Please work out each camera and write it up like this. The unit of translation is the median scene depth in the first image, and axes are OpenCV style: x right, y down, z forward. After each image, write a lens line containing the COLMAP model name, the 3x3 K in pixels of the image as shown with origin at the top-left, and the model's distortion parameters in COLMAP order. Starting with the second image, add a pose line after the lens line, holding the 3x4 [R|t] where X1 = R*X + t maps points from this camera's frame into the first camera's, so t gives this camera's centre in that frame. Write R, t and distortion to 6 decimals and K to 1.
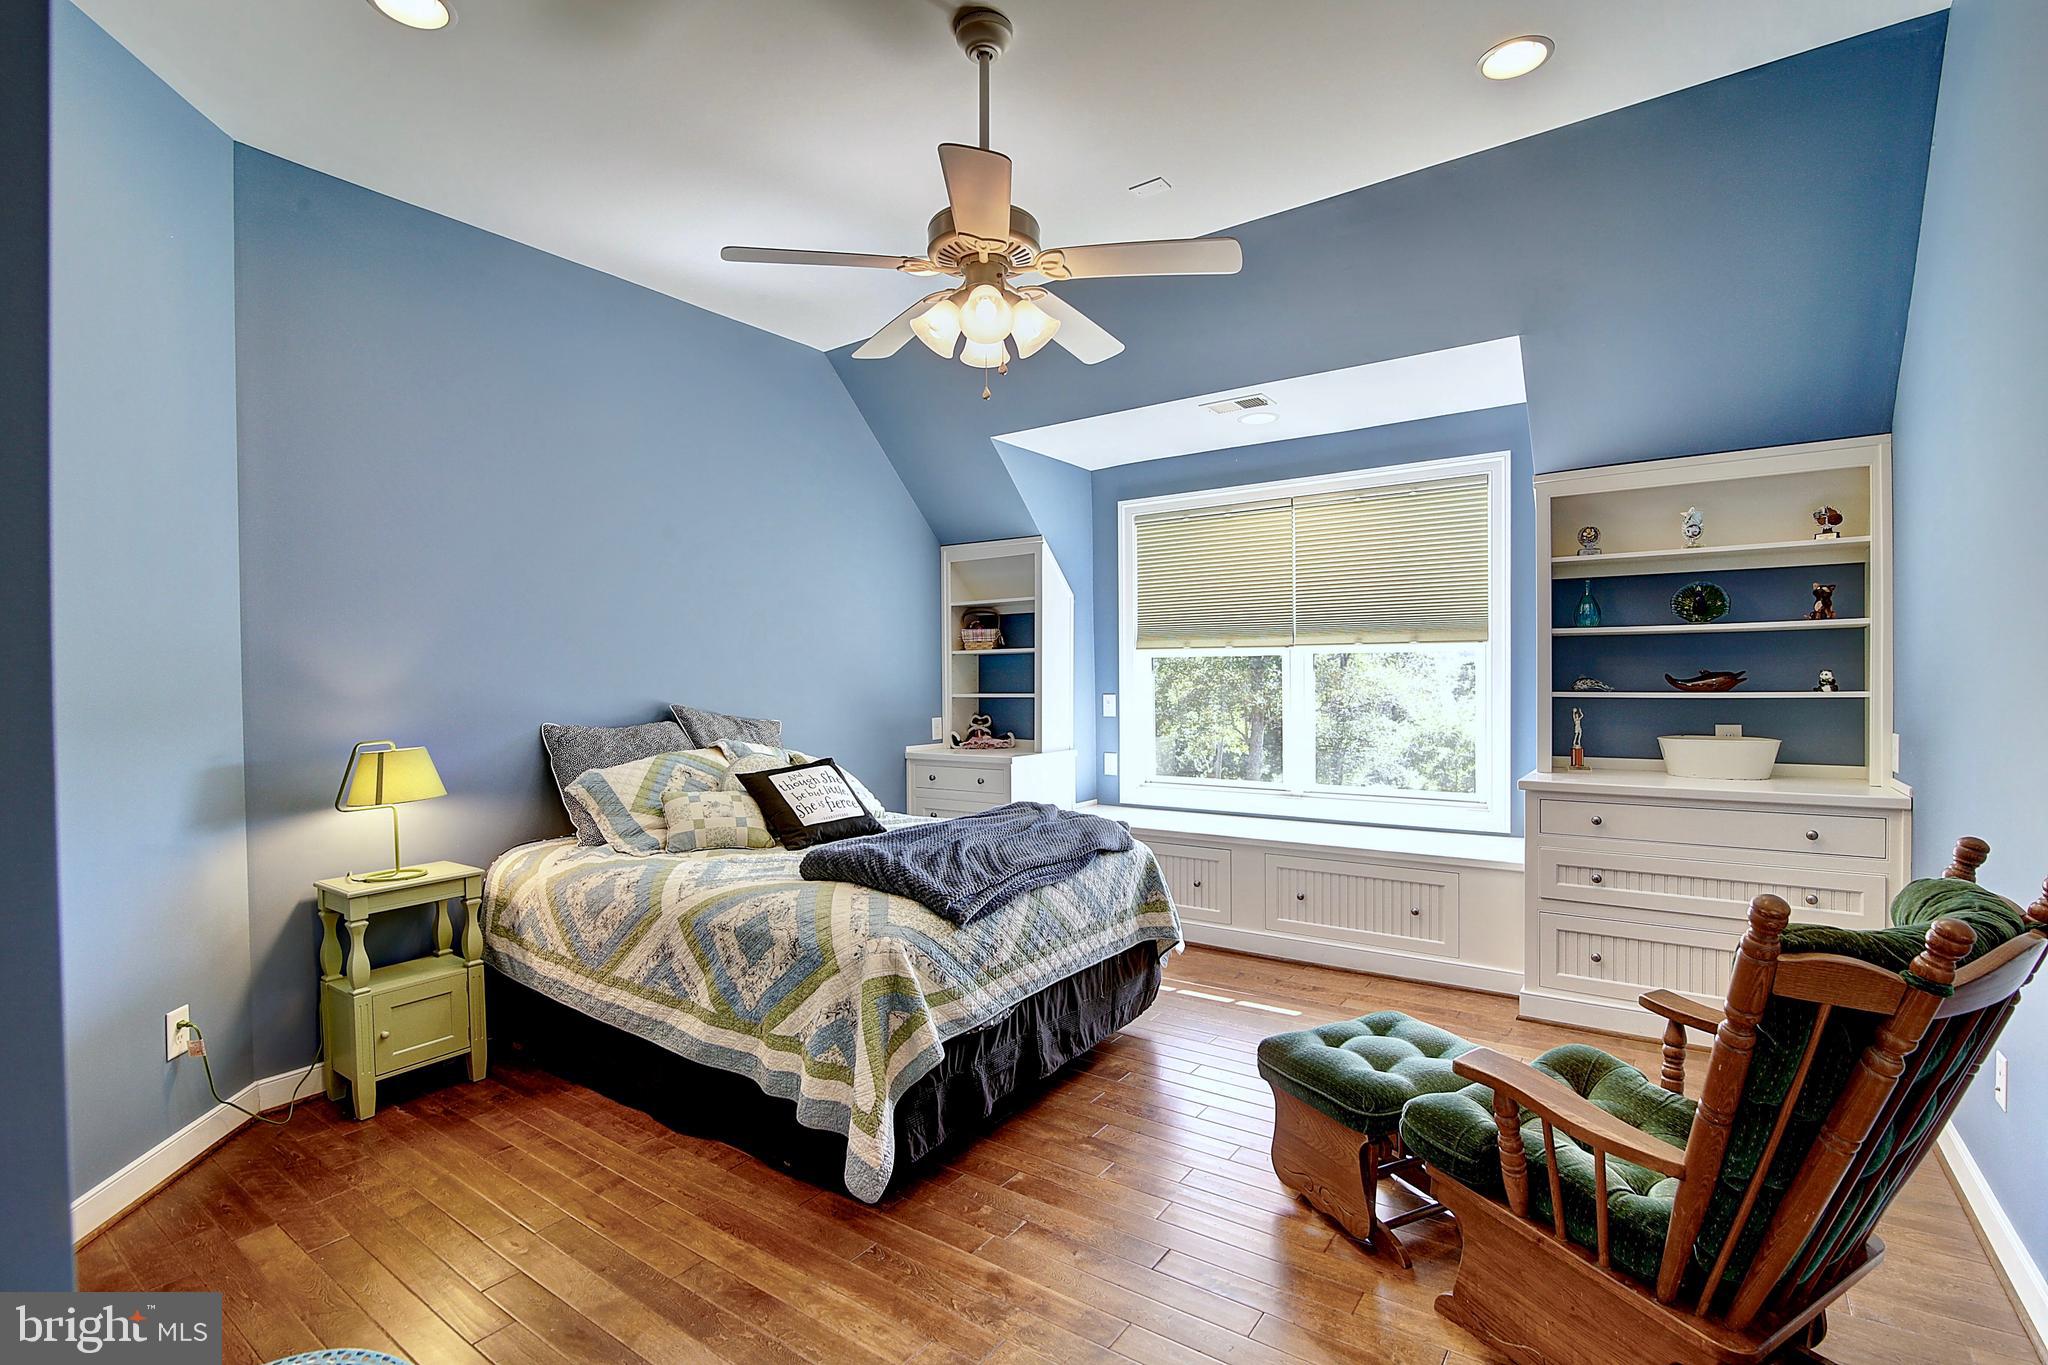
lens RADIAL K [[951.3, 0, 1020.9], [0, 951.3, 690.4], [0, 0, 1]] dist [0.001879, 0.000323]
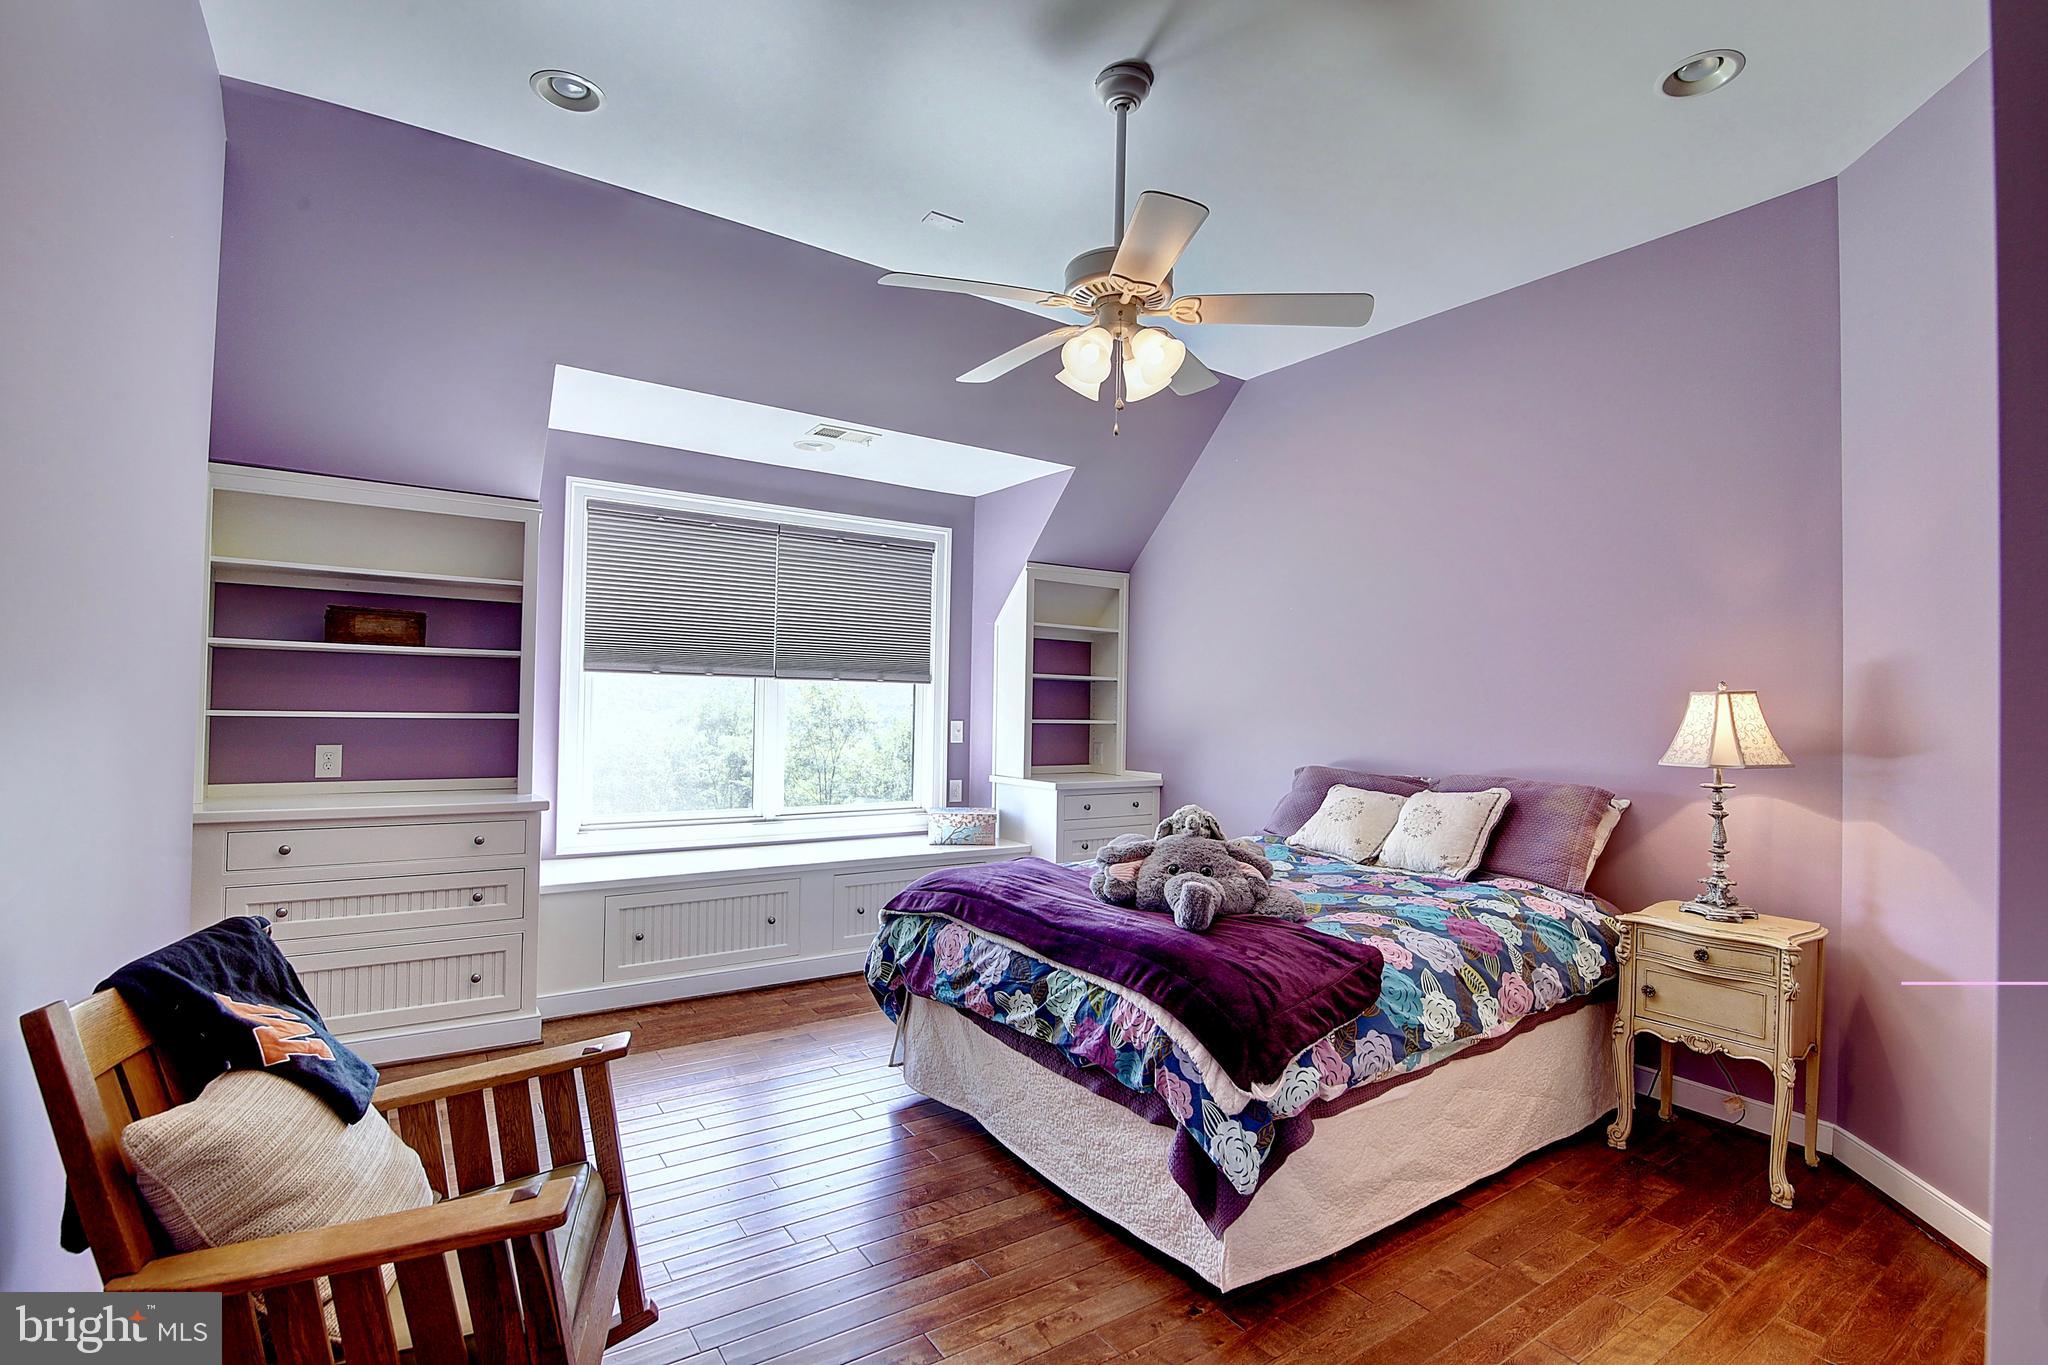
lens RADIAL K [[953.3, 0, 1030.3], [0, 953.3, 691.2], [0, 0, 1]] dist [-0.020299, 0.000901]
pose [[0.349988, 0.025639, 0.936403, -0.548054], [-0.005844, 0.999666, -0.025186, -0.000691], [-0.936736, 0.003343, 0.350021, 0.386239]]
